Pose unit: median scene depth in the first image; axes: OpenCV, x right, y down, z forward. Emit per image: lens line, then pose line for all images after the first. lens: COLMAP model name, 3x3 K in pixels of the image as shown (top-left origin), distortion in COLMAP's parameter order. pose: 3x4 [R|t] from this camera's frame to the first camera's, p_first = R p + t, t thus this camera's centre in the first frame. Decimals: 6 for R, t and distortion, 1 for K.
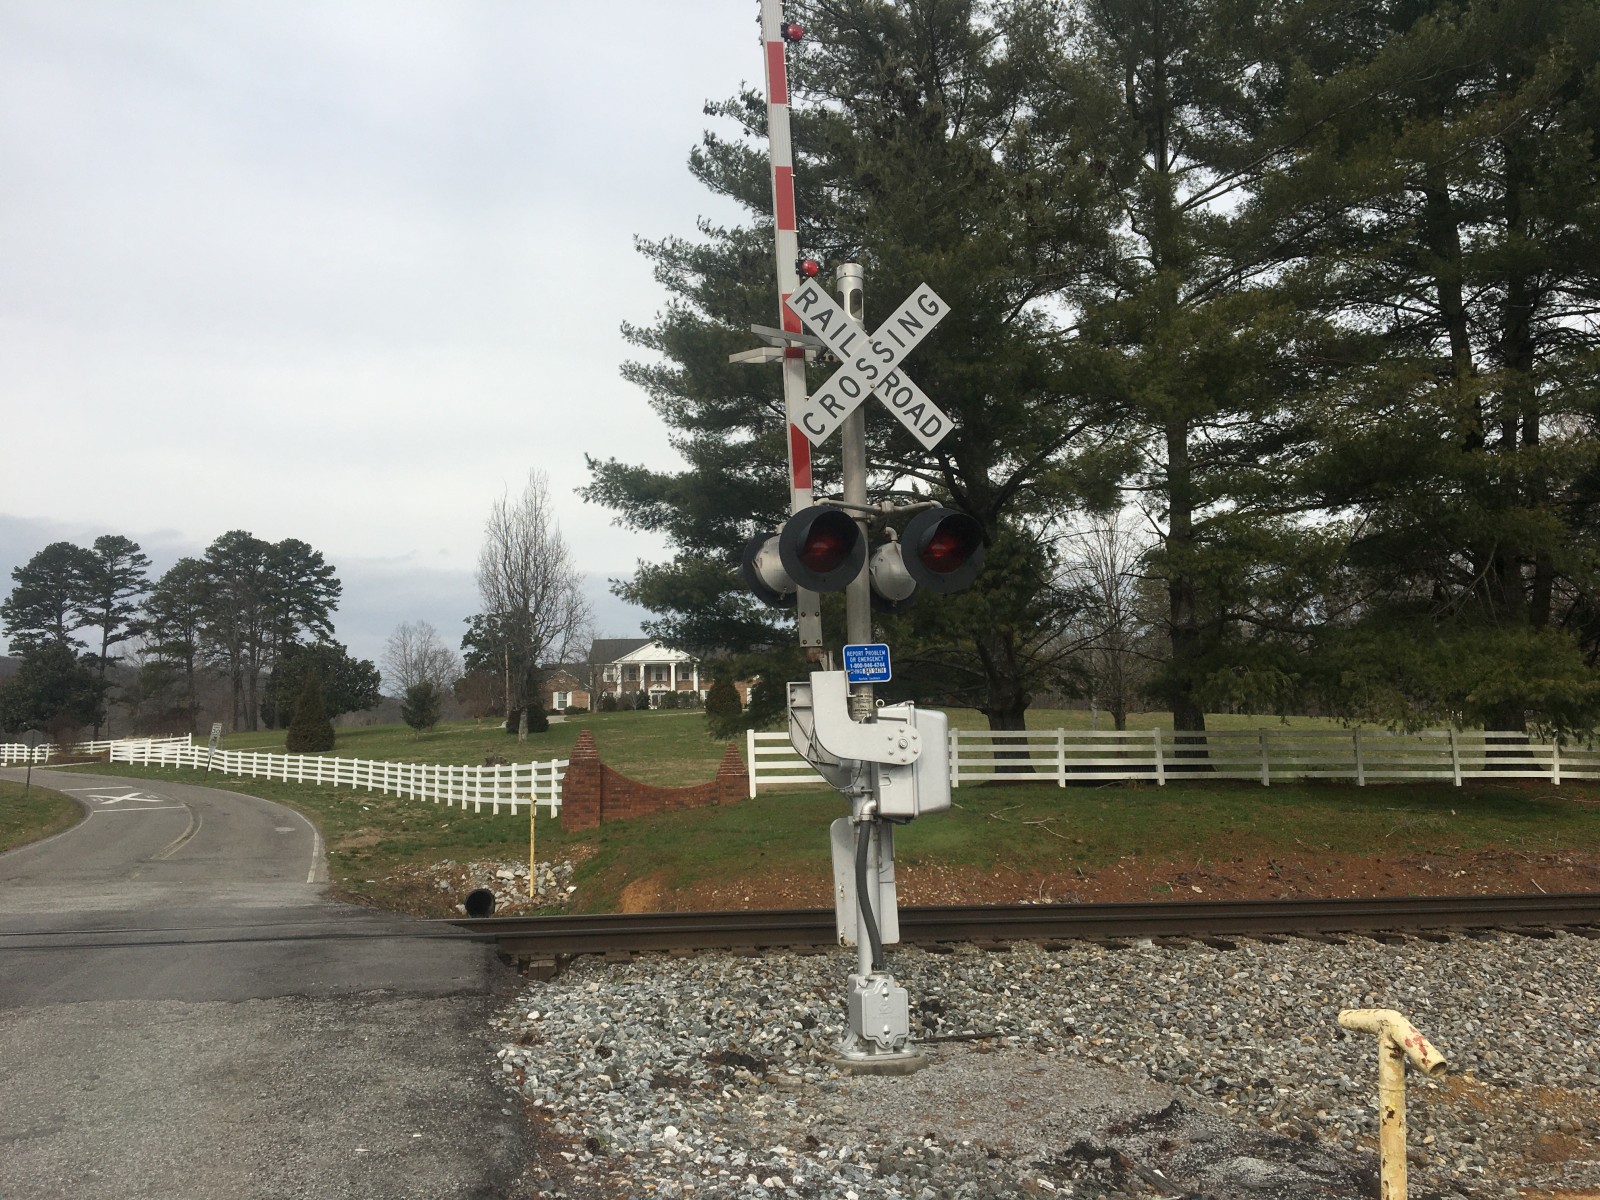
lens RADIAL K [[1317.5, 0, 793.3], [0, 1317.5, 601.0], [0, 0, 1]] dist [0.107043, -0.180724]
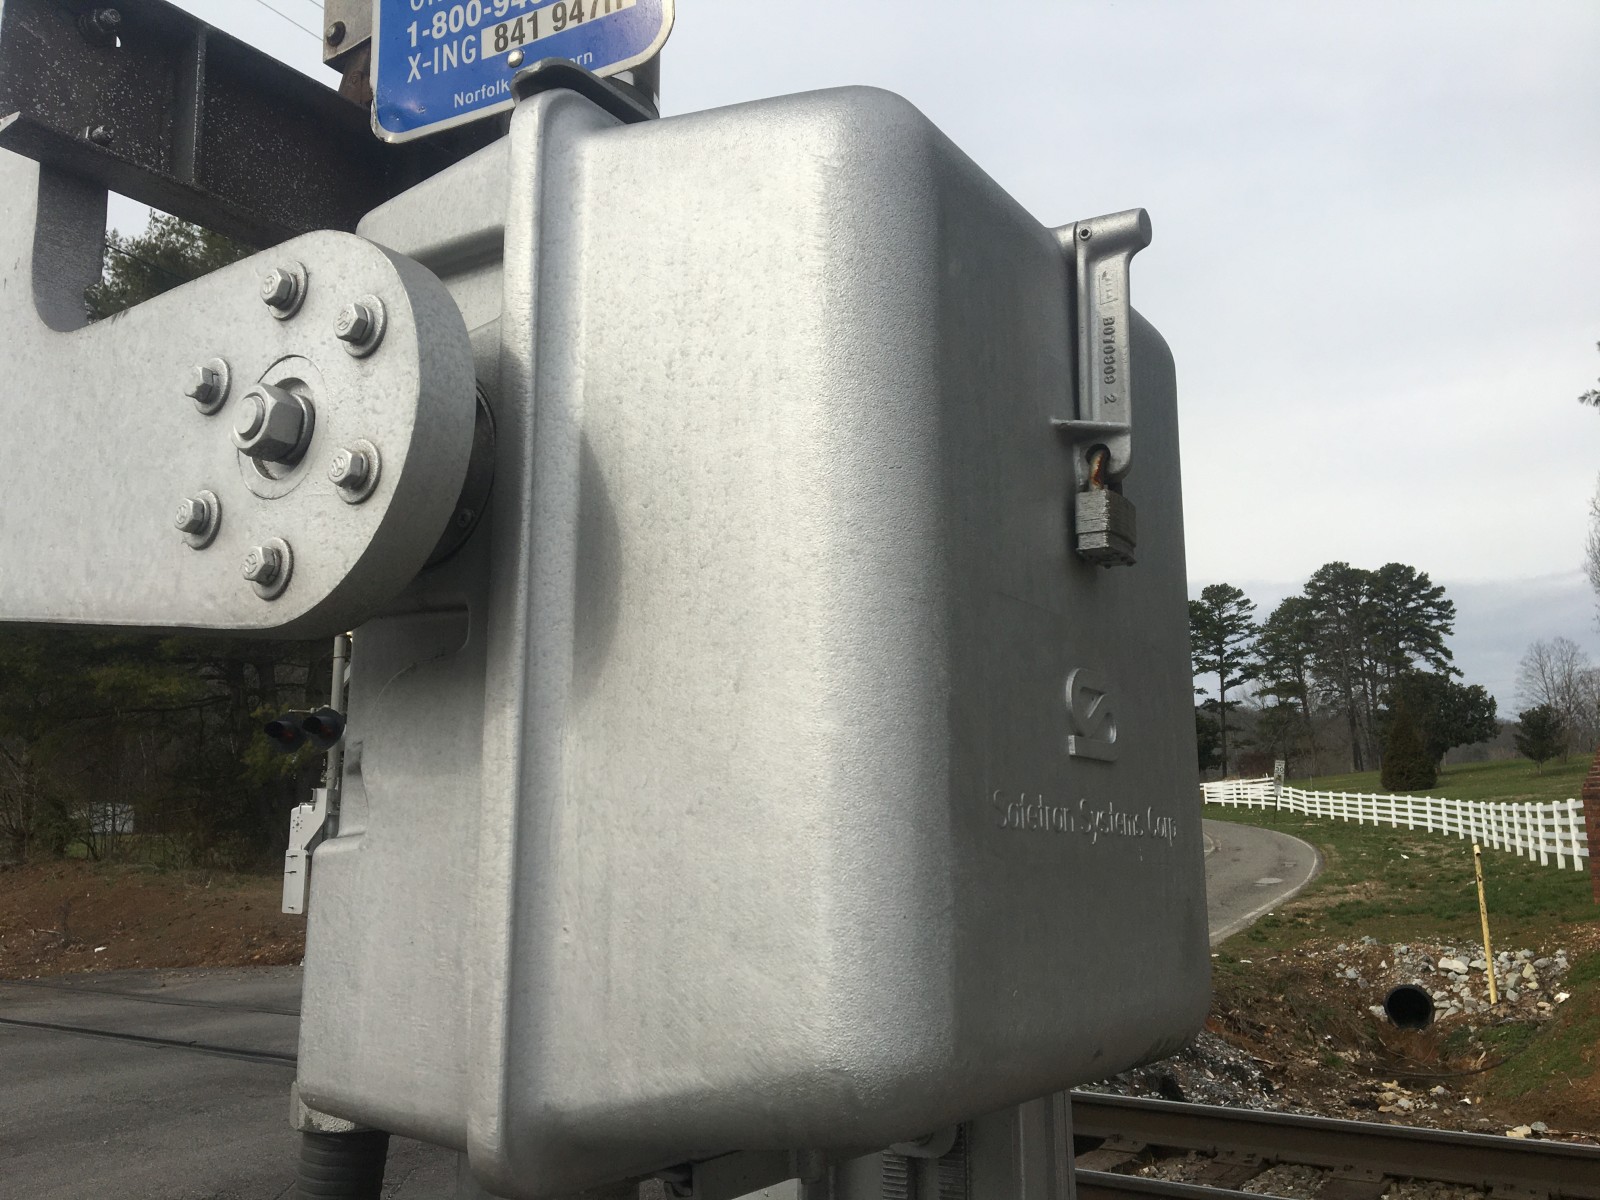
lens RADIAL K [[1363.6, 0, 773.0], [0, 1363.6, 601.6], [0, 0, 1]] dist [0.060215, -0.088823]
pose [[0.694650, -0.118687, -0.709489, 0.042169], [0.100242, 0.992643, -0.067909, 0.030410], [0.712329, -0.023948, 0.701437, 0.218885]]
